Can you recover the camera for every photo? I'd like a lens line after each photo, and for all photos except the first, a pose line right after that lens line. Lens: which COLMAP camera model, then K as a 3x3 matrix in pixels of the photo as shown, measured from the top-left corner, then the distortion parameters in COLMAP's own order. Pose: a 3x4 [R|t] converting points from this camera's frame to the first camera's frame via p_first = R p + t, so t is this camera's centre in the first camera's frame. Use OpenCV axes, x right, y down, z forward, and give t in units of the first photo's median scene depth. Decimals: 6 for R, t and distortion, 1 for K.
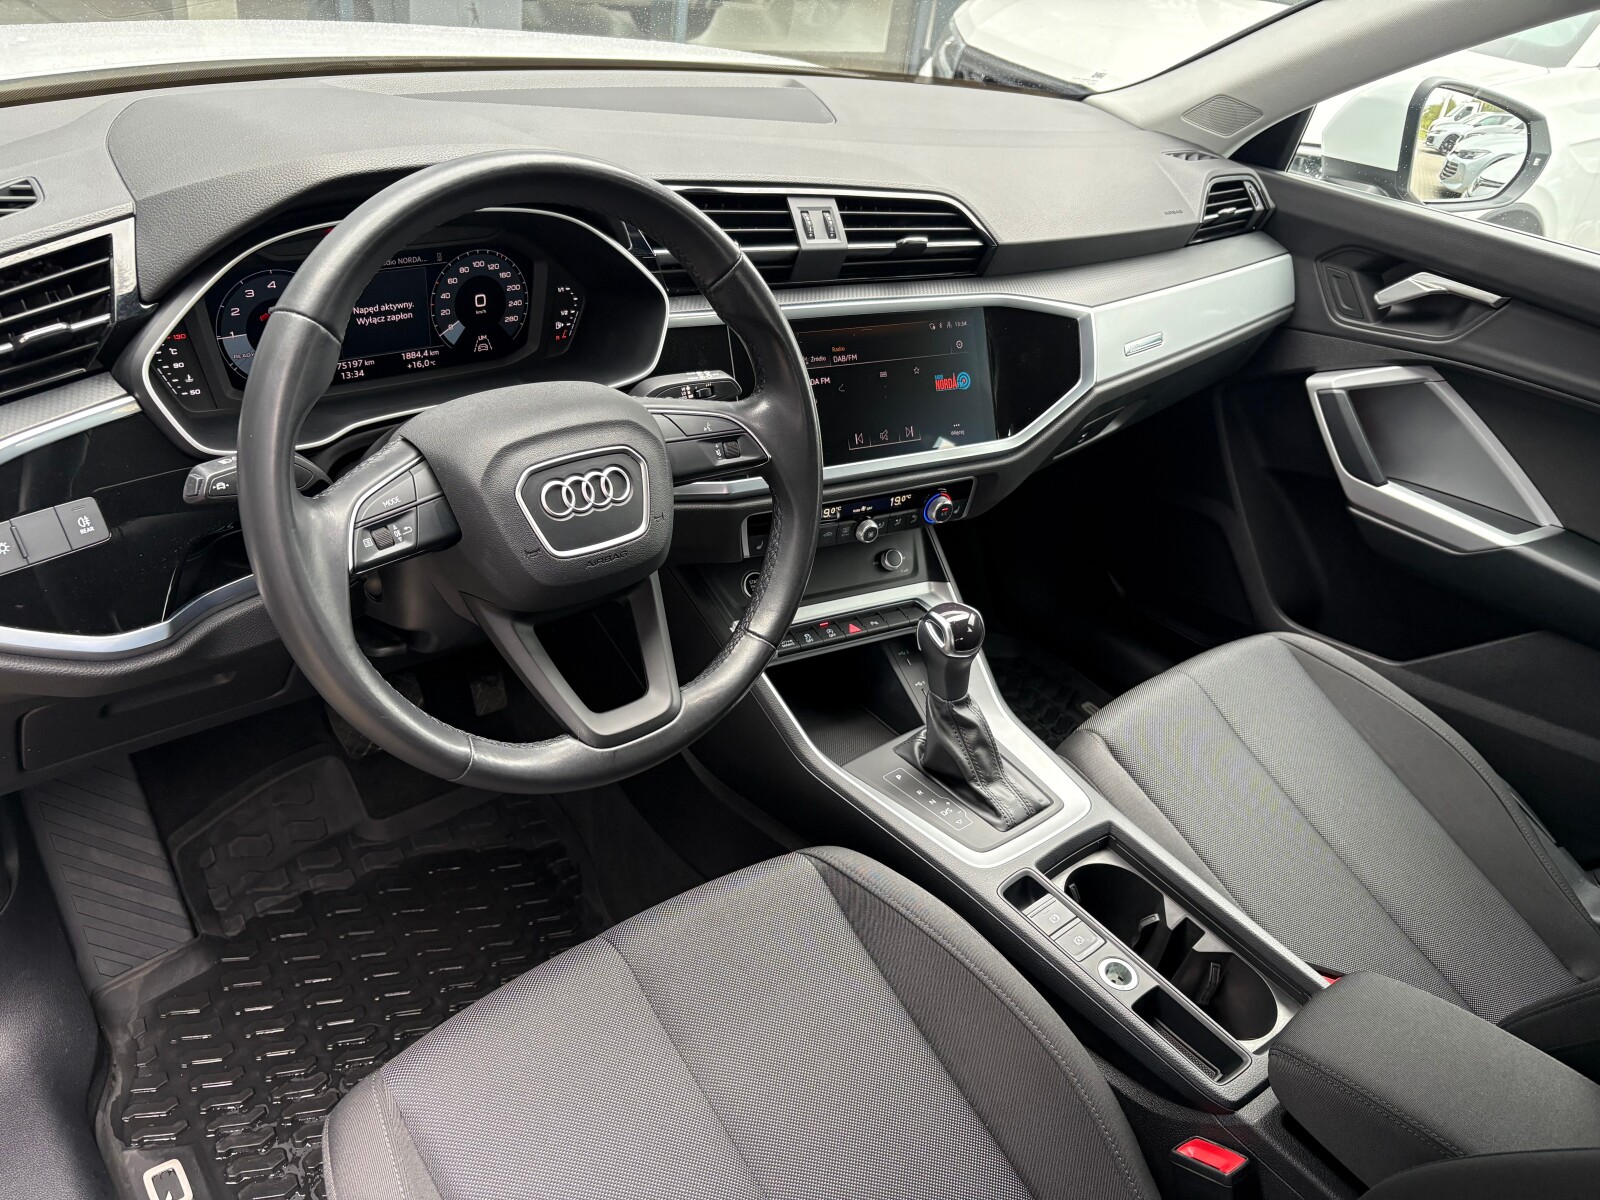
lens RADIAL K [[1240.2, 0, 814.6], [0, 1240.2, 628.6], [0, 0, 1]] dist [0.017328, -0.056986]
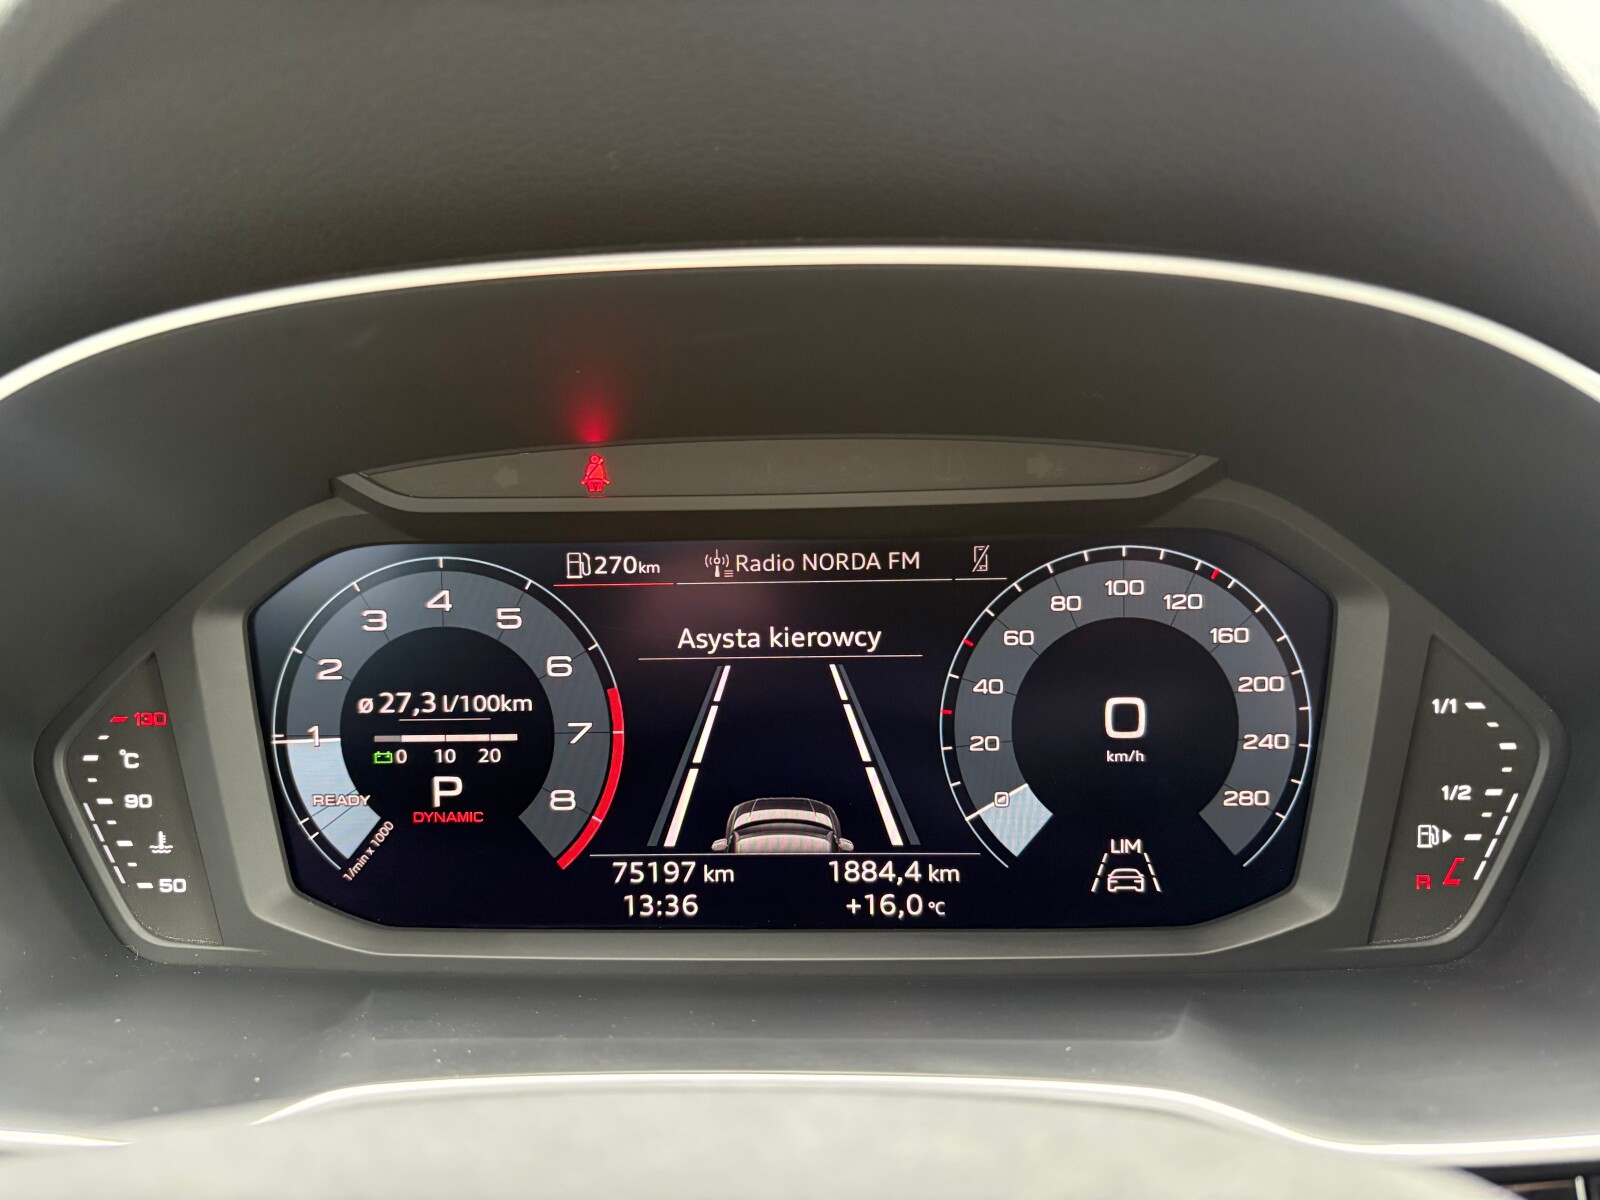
lens RADIAL K [[1225.6, 0, 767.0], [0, 1225.6, 605.6], [0, 0, 1]] dist [0.030175, -0.045081]
pose [[0.714356, -0.051588, -0.697878, -0.111505], [-0.276774, 0.895132, -0.349478, -0.144866], [0.642722, 0.442807, 0.625165, 0.667556]]
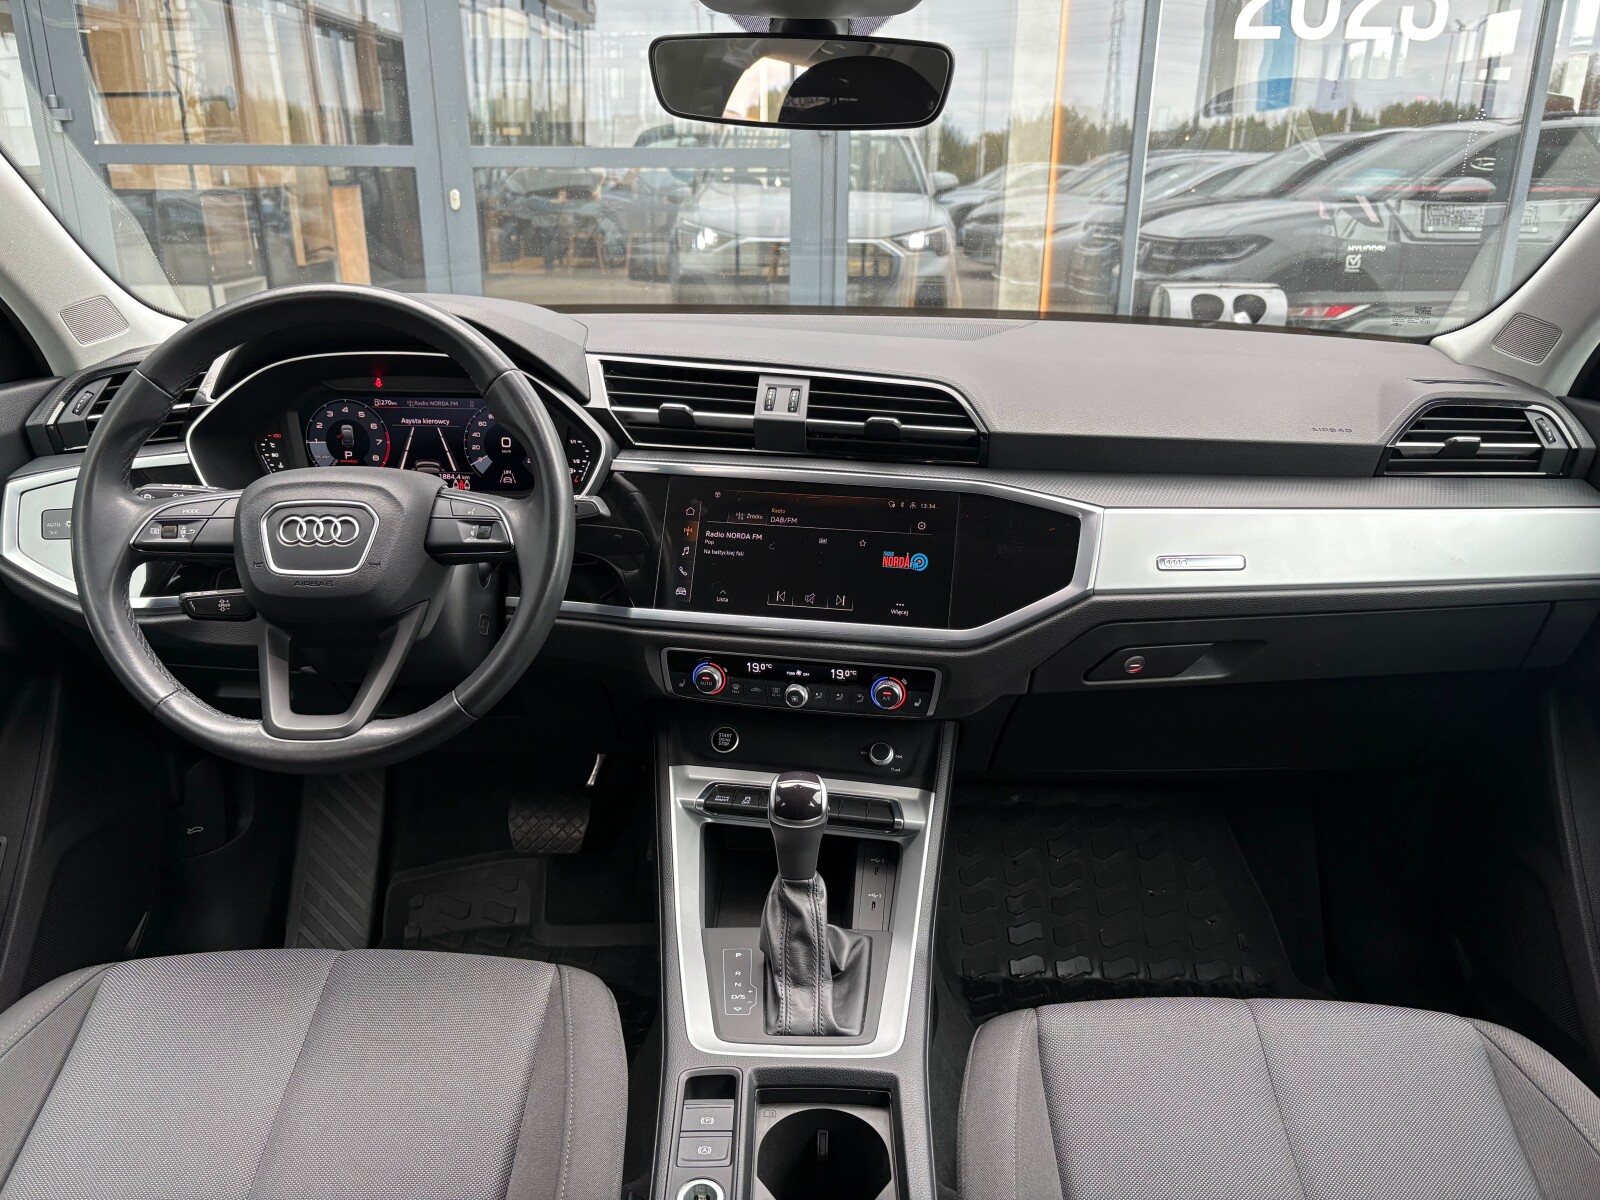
lens RADIAL K [[1225.6, 0, 798.8], [0, 1225.6, 595.5], [0, 0, 1]] dist [0.030175, -0.045081]
pose [[0.743707, 0.089827, -0.662443, 0.711452], [-0.292247, 0.934912, -0.201325, 0.042822], [0.601241, 0.343324, 0.721552, 0.288465]]
